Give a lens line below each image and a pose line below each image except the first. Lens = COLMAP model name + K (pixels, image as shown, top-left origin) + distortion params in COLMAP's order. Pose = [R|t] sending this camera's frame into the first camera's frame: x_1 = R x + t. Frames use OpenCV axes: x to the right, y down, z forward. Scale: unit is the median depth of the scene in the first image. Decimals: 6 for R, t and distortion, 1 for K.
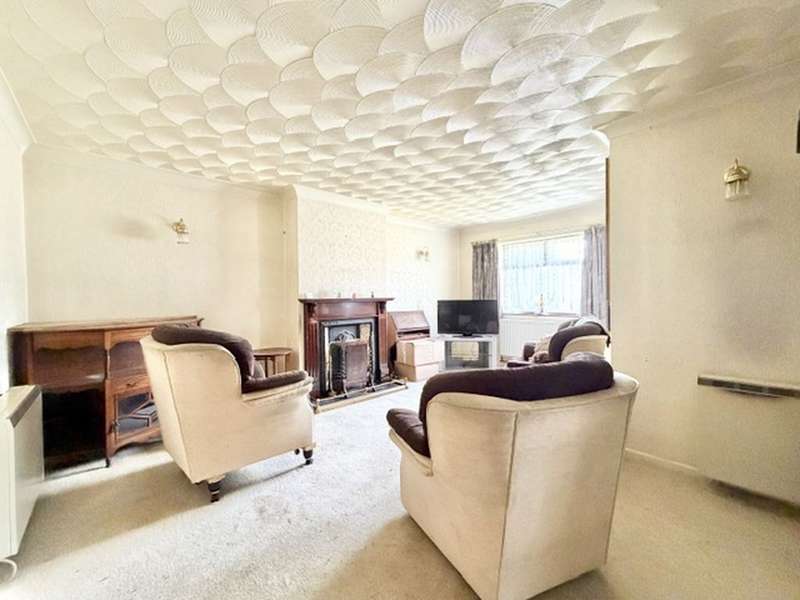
lens RADIAL K [[319.7, 0, 394.0], [0, 319.7, 300.9], [0, 0, 1]] dist [0.012053, -0.000019]
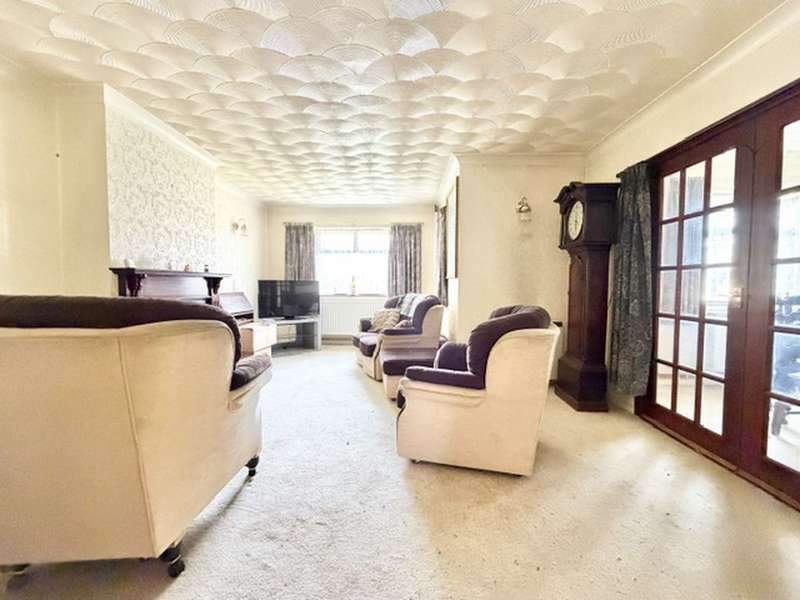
lens RADIAL K [[319.7, 0, 396.1], [0, 319.7, 298.3], [0, 0, 1]] dist [0.012053, -0.000019]
pose [[0.694107, -0.016205, 0.719689, -0.302755], [0.000308, 0.999753, 0.022213, 0.033236], [-0.719871, -0.015197, 0.693941, 0.114494]]
